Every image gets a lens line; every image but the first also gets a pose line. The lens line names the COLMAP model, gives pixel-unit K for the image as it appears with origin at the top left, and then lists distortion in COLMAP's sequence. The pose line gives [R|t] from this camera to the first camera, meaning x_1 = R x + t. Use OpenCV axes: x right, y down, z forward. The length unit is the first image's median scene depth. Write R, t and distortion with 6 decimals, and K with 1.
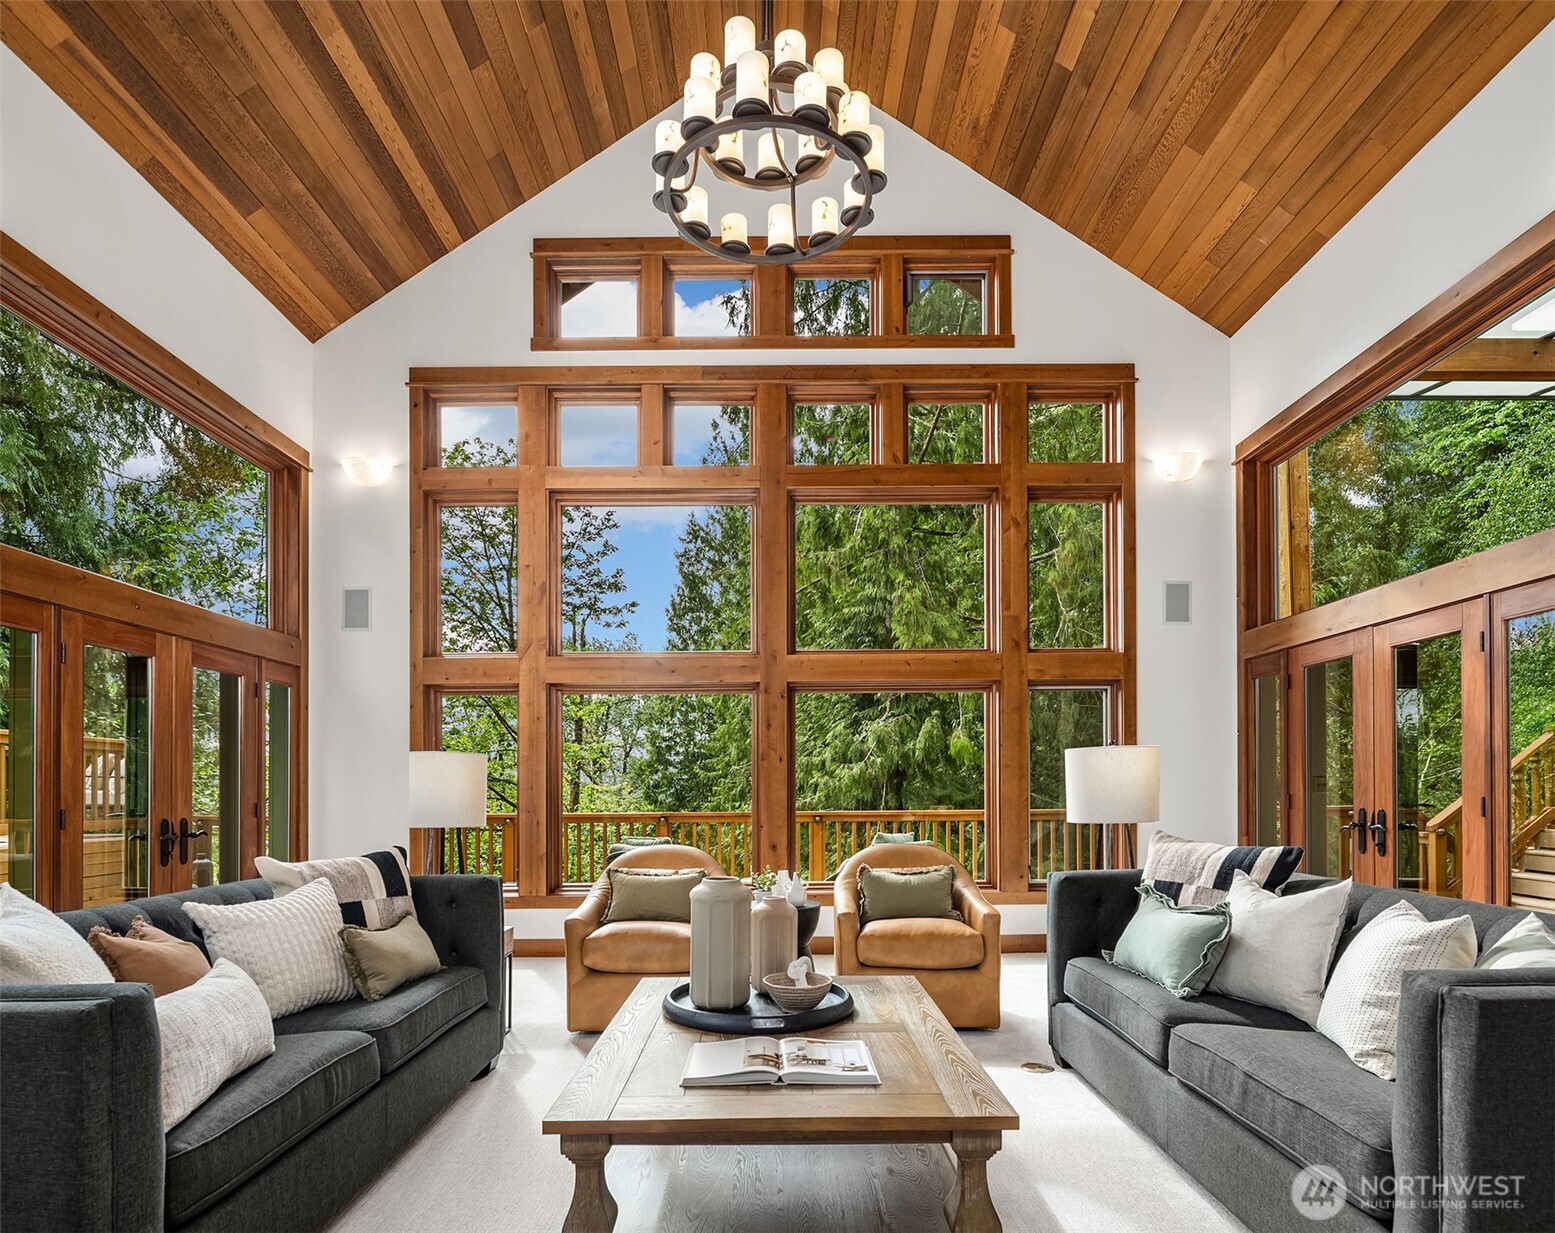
lens RADIAL K [[841.4, 0, 745.8], [0, 841.4, 785.0], [0, 0, 1]] dist [-0.001836, -0.001913]
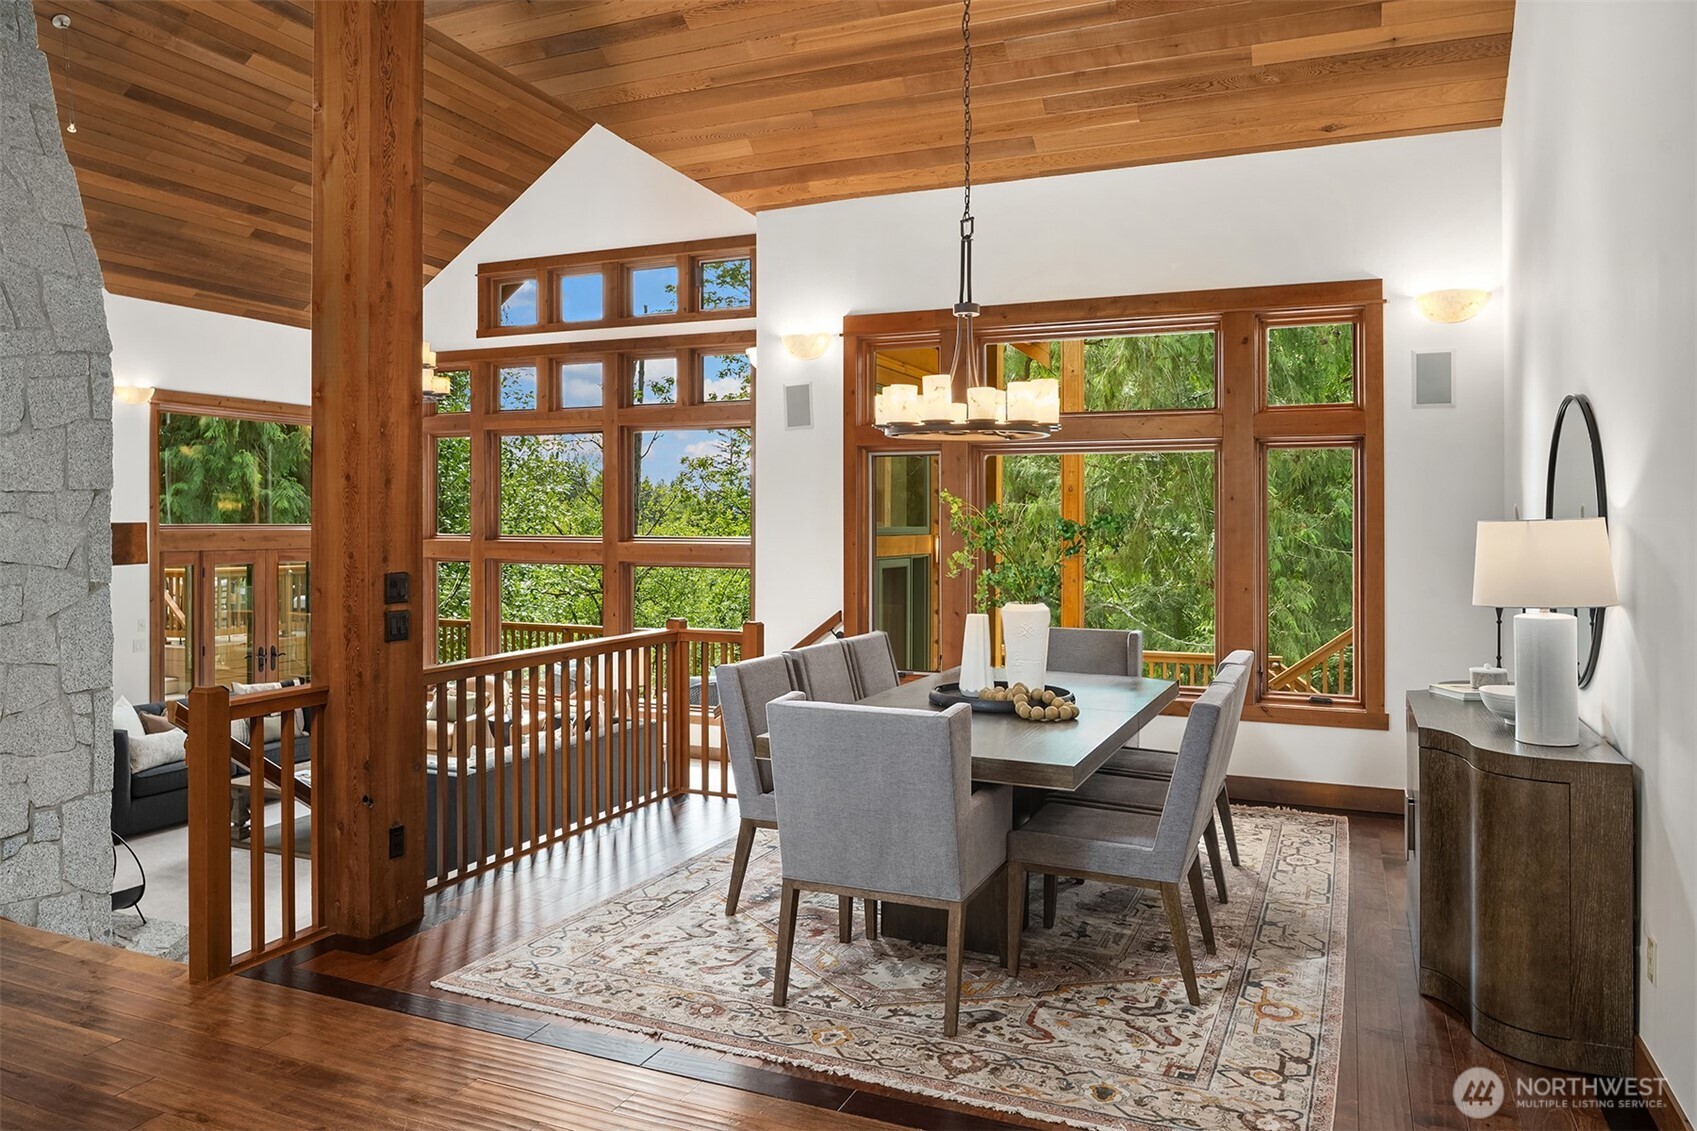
lens RADIAL K [[1180.3, 0, 837.6], [0, 1180.3, 527.6], [0, 0, 1]] dist [-0.012229, -0.006127]
pose [[0.916105, 0.010177, -0.400808, 1.204612], [-0.004436, 0.999874, 0.015248, -0.212455], [0.400913, -0.012190, 0.916035, -0.698989]]
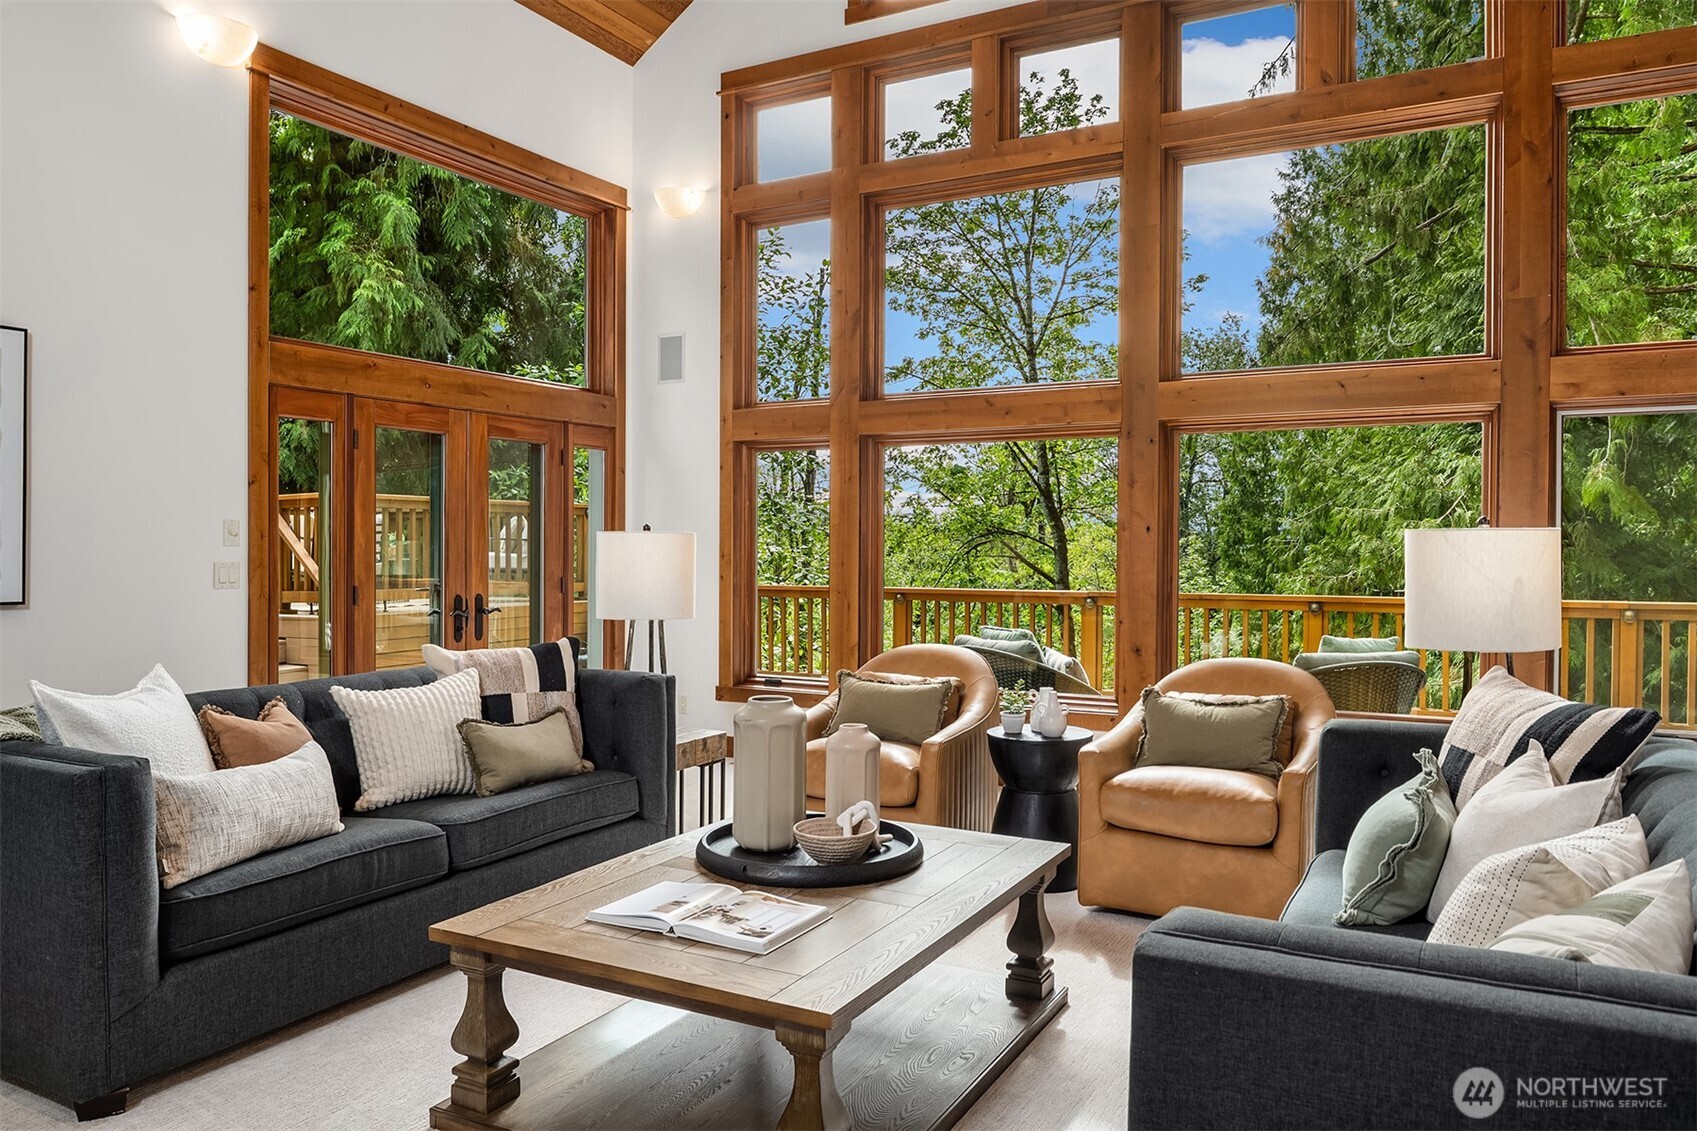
lens RADIAL K [[1180.3, 0, 843.3], [0, 1180.3, 551.5], [0, 0, 1]] dist [-0.012229, -0.006127]
pose [[0.877259, 0.010777, -0.479896, 0.296543], [-0.001919, 0.999819, 0.018943, -0.029997], [0.480013, -0.015697, 0.877121, -0.006251]]
